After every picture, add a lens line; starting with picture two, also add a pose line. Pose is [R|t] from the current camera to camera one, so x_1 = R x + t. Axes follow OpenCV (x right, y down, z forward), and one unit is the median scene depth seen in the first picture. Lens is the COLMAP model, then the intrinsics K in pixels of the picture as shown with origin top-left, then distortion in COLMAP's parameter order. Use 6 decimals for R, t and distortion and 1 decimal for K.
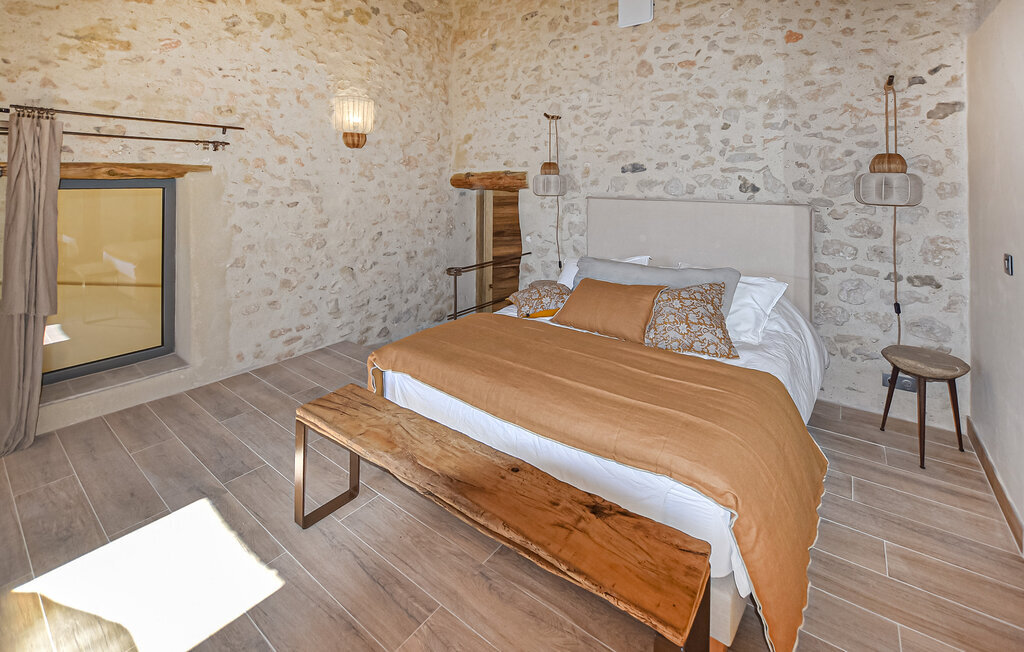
lens RADIAL K [[433.3, 0, 511.3], [0, 433.3, 313.3], [0, 0, 1]] dist [-0.019110, 0.000119]
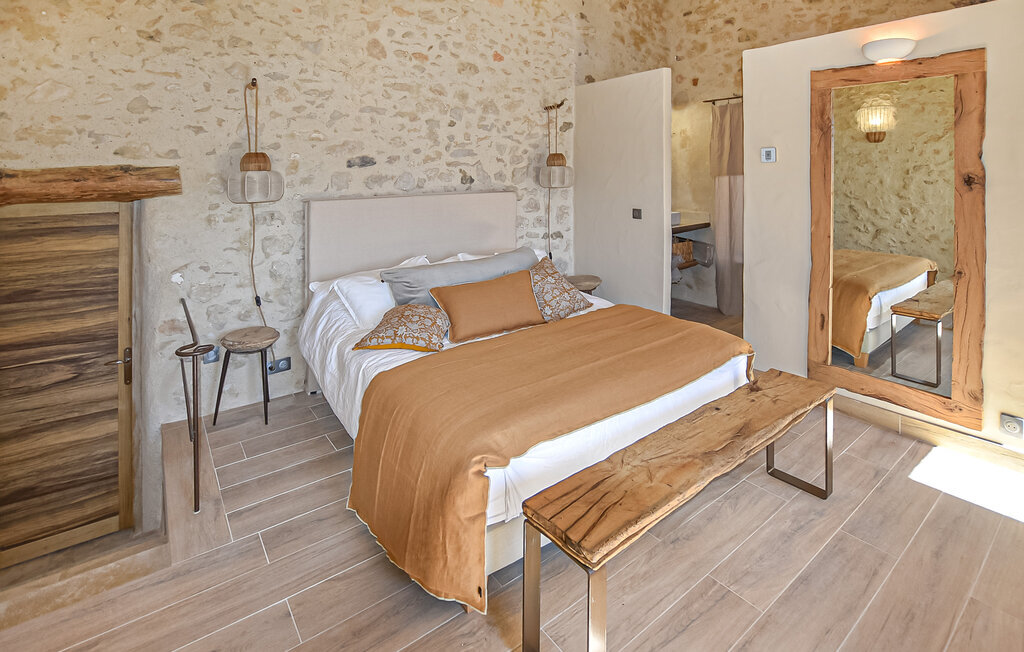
lens RADIAL K [[482.4, 0, 512.0], [0, 482.4, 326.0], [0, 0, 1]] dist [-0.018595, 0.000910]
pose [[0.271143, -0.295829, 0.915951, -0.695330], [0.300934, 0.929949, 0.211267, -0.164198], [-0.914287, 0.218357, 0.341174, 0.537298]]
